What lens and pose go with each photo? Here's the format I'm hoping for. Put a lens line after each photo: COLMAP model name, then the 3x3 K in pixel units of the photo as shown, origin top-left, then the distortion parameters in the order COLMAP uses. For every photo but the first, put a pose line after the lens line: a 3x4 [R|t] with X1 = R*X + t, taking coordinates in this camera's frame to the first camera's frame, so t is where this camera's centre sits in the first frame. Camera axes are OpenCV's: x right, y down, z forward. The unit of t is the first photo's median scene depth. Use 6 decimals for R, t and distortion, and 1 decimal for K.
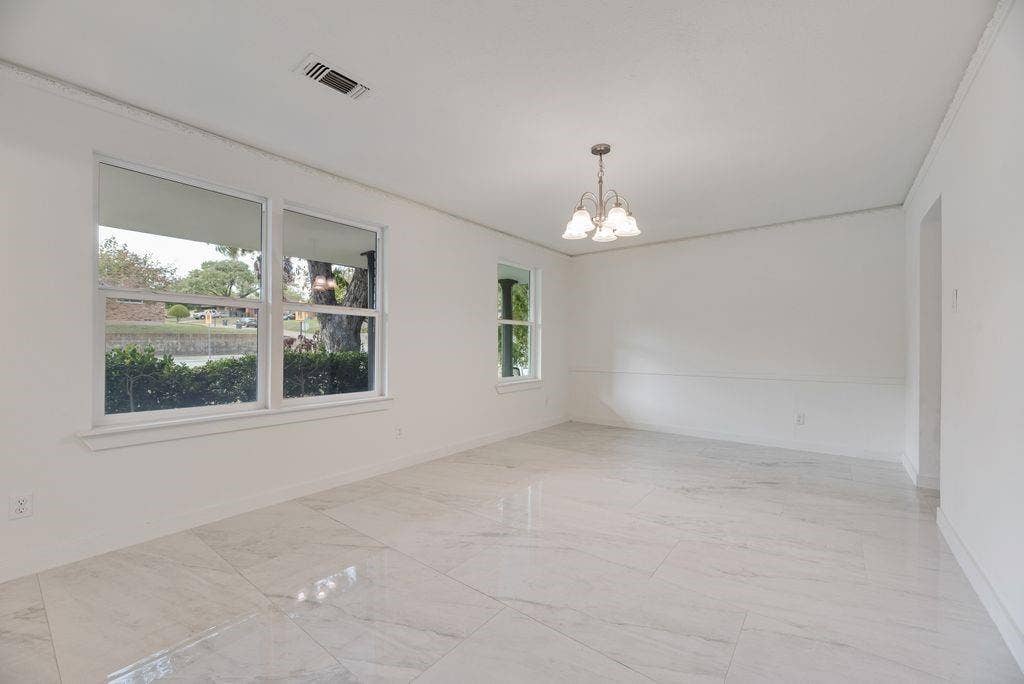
lens RADIAL K [[410.7, 0, 515.6], [0, 410.7, 343.5], [0, 0, 1]] dist [0.000146, -0.001065]
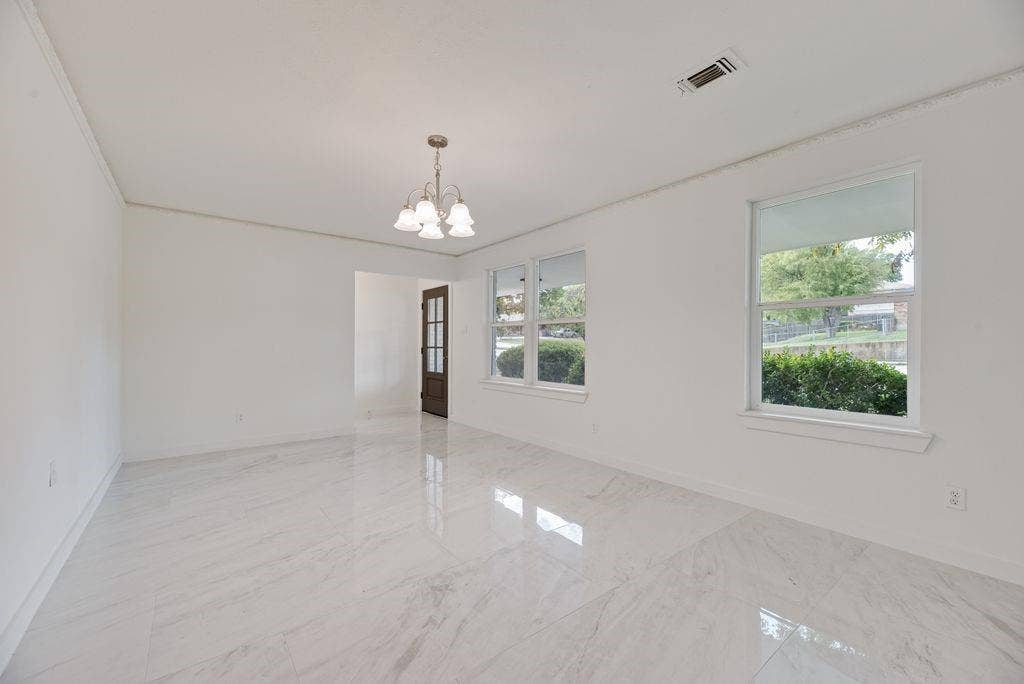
lens RADIAL K [[410.7, 0, 515.0], [0, 410.7, 344.0], [0, 0, 1]] dist [0.000146, -0.001065]
pose [[-0.234718, -0.005130, -0.972050, 0.915807], [0.000082, 0.999986, -0.005298, 0.001231], [0.972064, -0.001323, -0.234714, 1.171170]]
